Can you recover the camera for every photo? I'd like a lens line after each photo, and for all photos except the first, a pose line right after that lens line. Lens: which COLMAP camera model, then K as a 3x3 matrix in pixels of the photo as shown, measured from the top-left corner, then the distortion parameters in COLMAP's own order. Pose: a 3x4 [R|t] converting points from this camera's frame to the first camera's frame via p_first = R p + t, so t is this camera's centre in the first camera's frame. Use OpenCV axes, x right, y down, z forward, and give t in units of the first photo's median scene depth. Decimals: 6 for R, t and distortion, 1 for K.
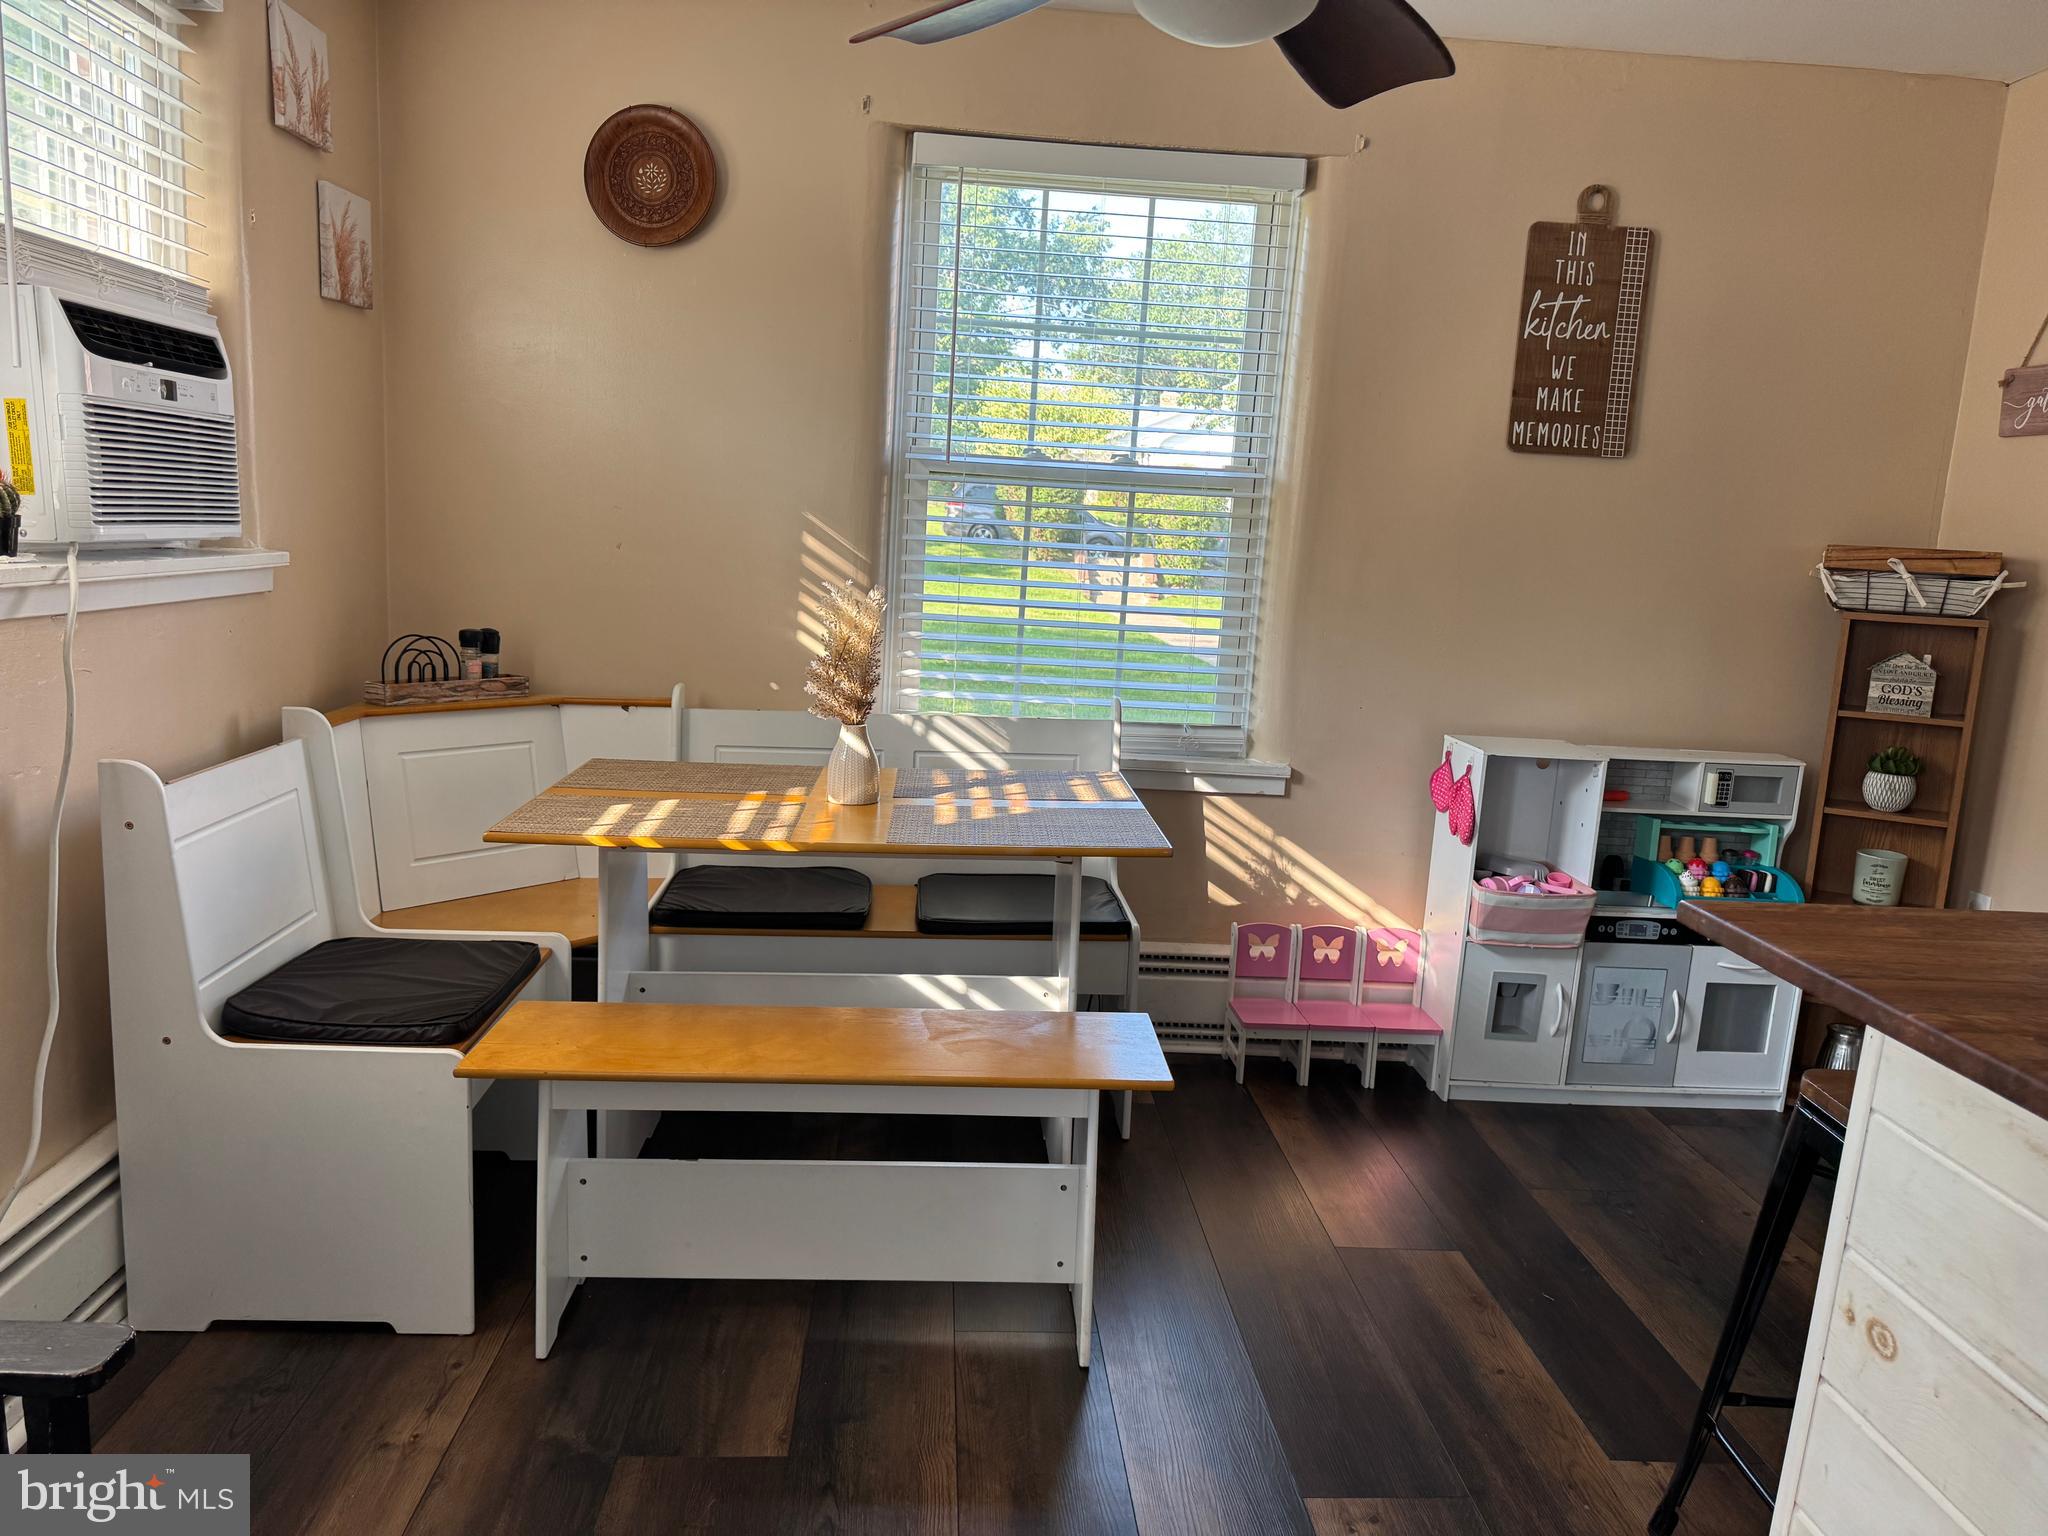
lens RADIAL K [[1416.7, 0, 1020.6], [0, 1416.7, 776.8], [0, 0, 1]] dist [0.013873, -0.007775]
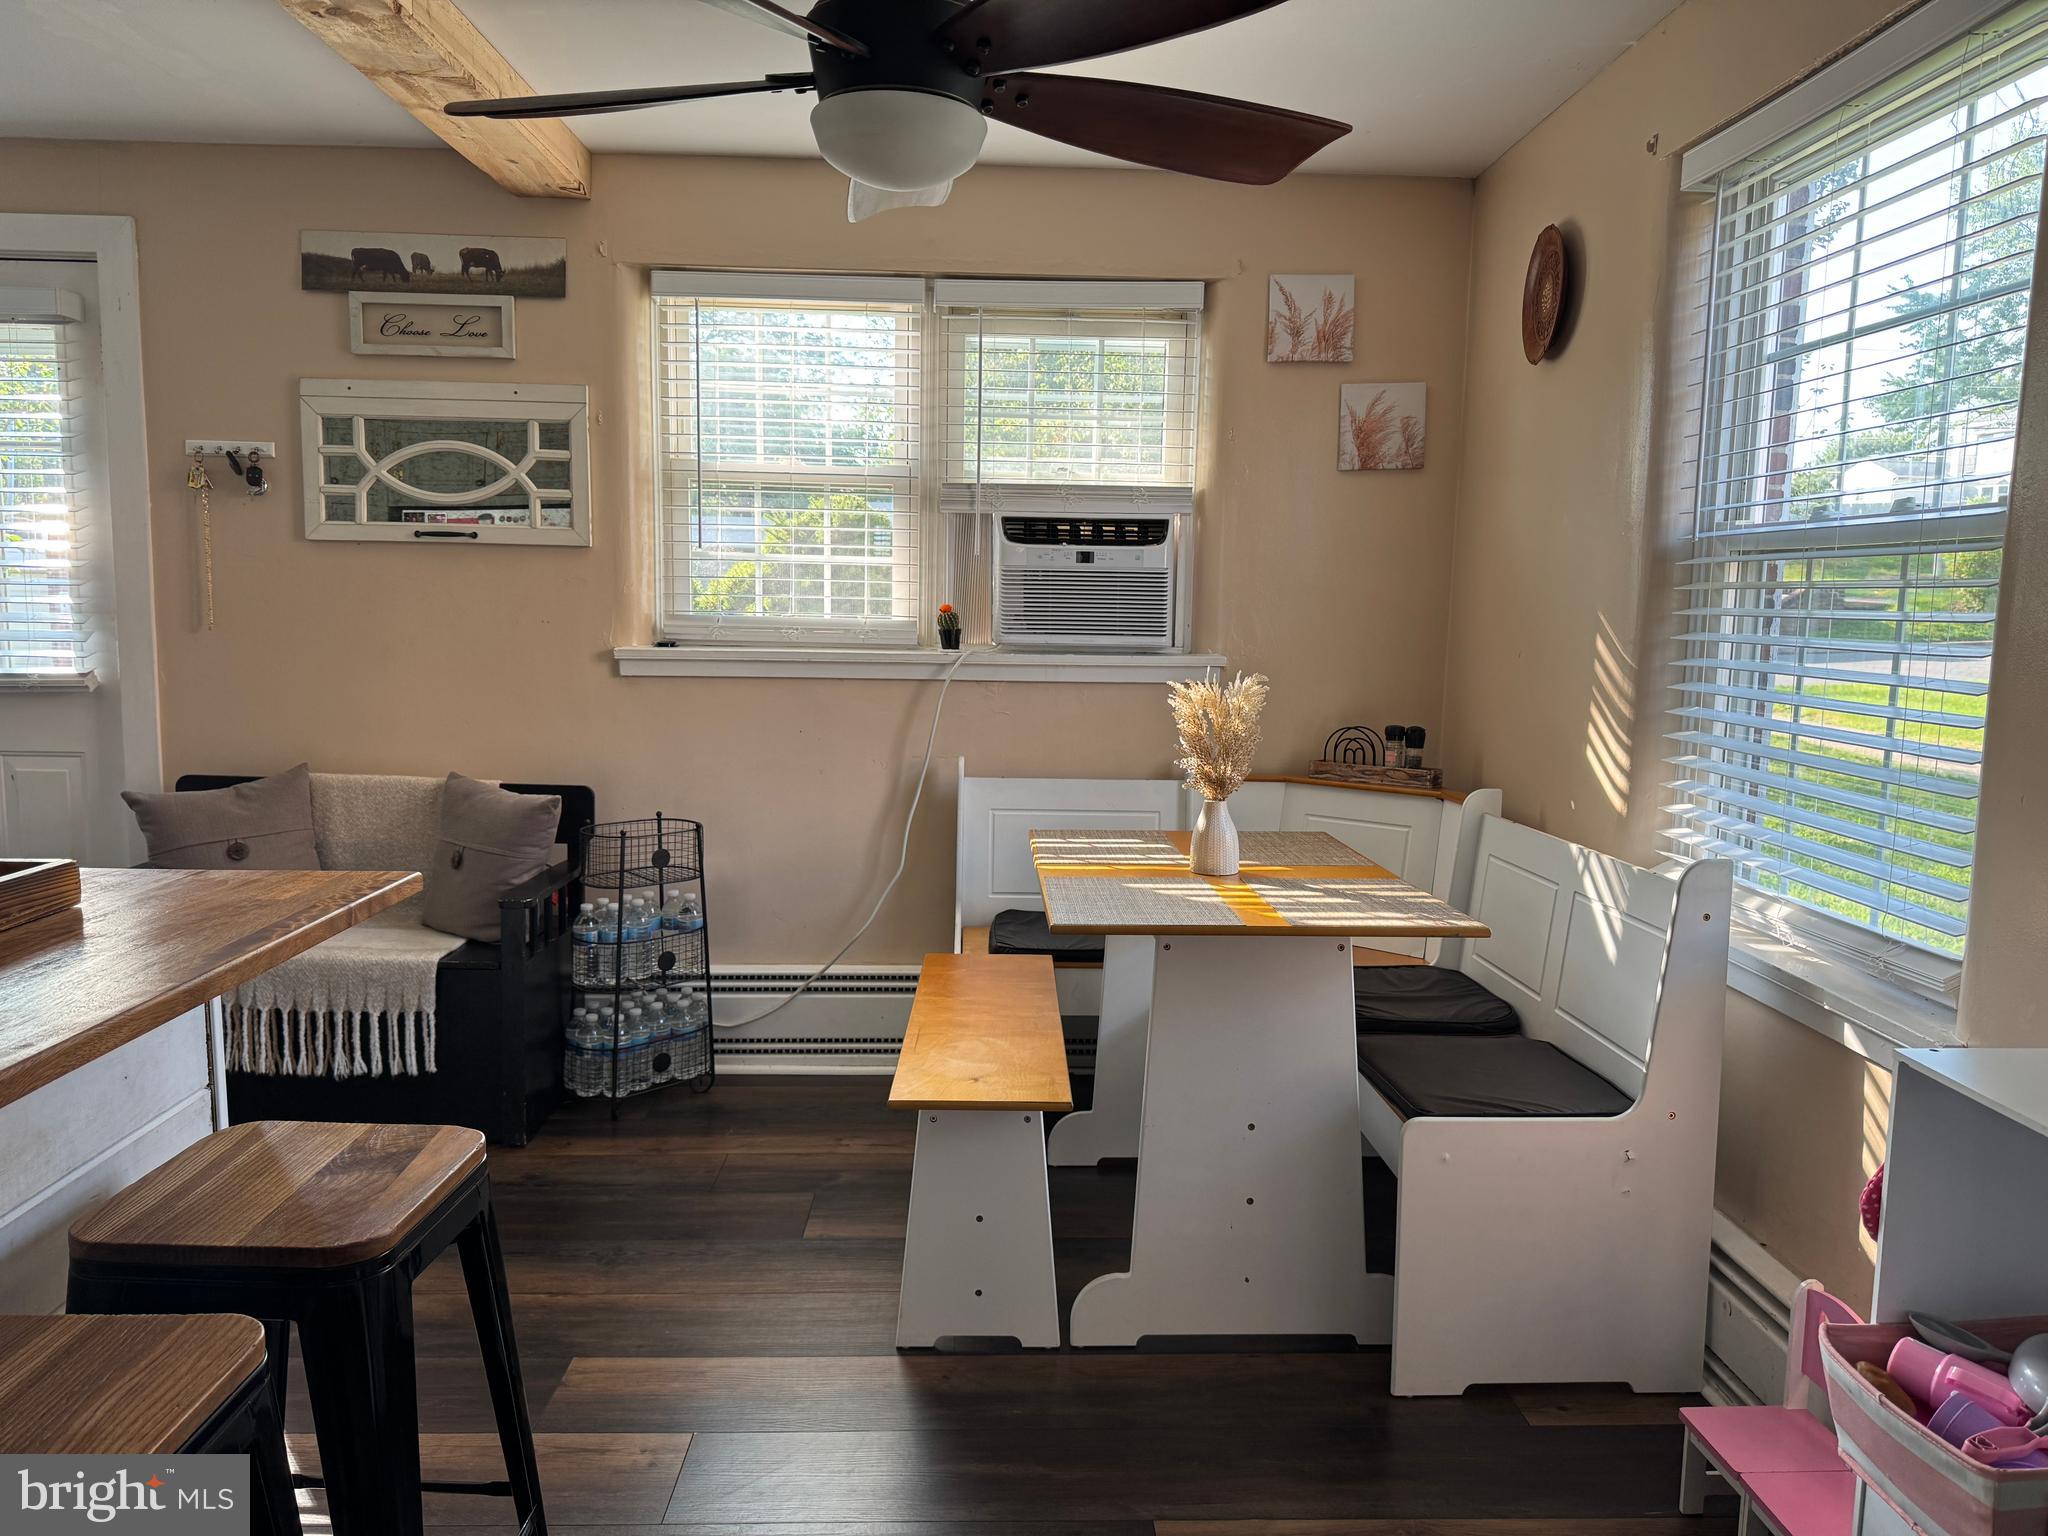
lens RADIAL K [[1416.7, 0, 1017.1], [0, 1416.7, 772.6], [0, 0, 1]] dist [0.013873, -0.007775]
pose [[-0.030076, 0.062124, -0.997615, 0.800370], [-0.188284, 0.979847, 0.066694, -0.085384], [0.981654, 0.189841, -0.017773, 0.725145]]
